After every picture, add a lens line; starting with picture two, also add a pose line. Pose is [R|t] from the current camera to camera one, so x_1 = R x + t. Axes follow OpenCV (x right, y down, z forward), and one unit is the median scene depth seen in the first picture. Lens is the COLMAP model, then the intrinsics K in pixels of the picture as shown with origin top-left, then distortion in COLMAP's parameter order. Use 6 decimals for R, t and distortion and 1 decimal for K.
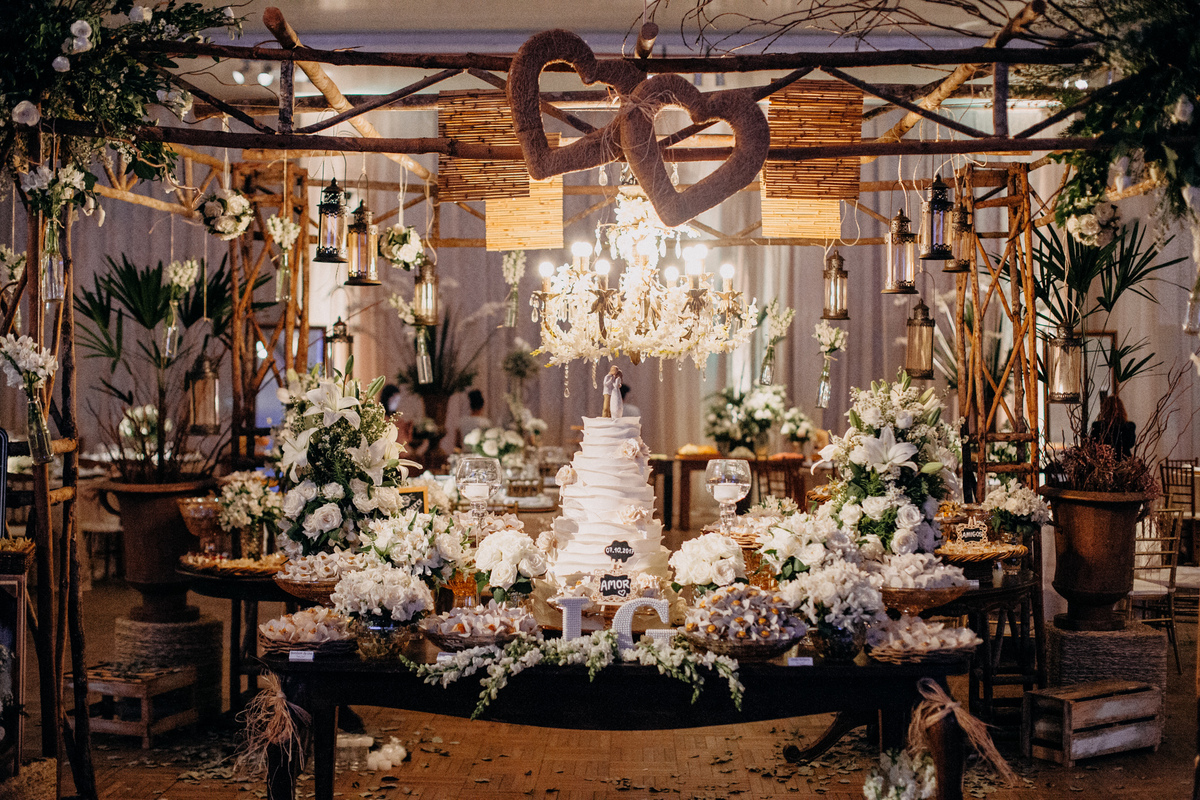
lens RADIAL K [[1718.3, 0, 600.0], [0, 1718.3, 400.0], [0, 0, 1]] dist [-0.018769, -0.518078]
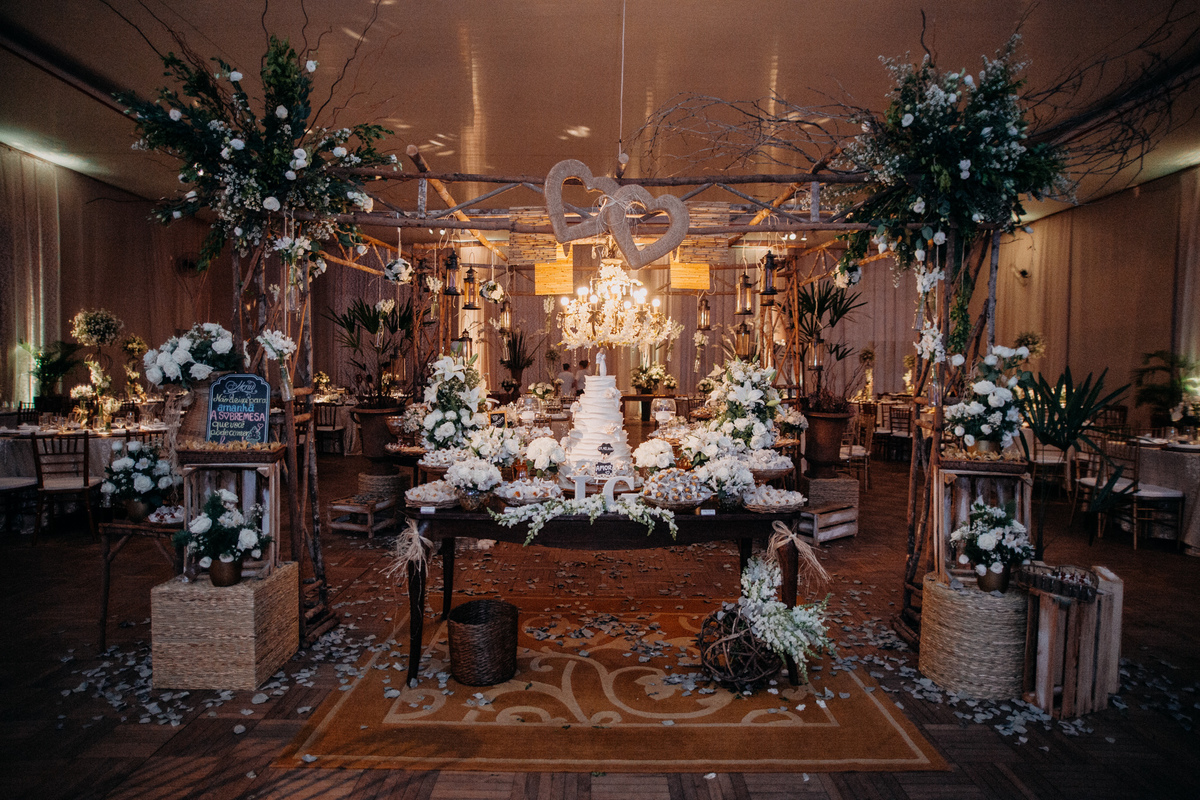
lens RADIAL K [[687.4, 0, 600.0], [0, 687.4, 400.0], [0, 0, 1]] dist [-0.084297, 0.062341]
pose [[0.999761, 0.000578, 0.021874, -0.010210], [-0.001478, 0.999152, 0.041155, 0.005685], [-0.021831, -0.041178, 0.998913, 0.258092]]
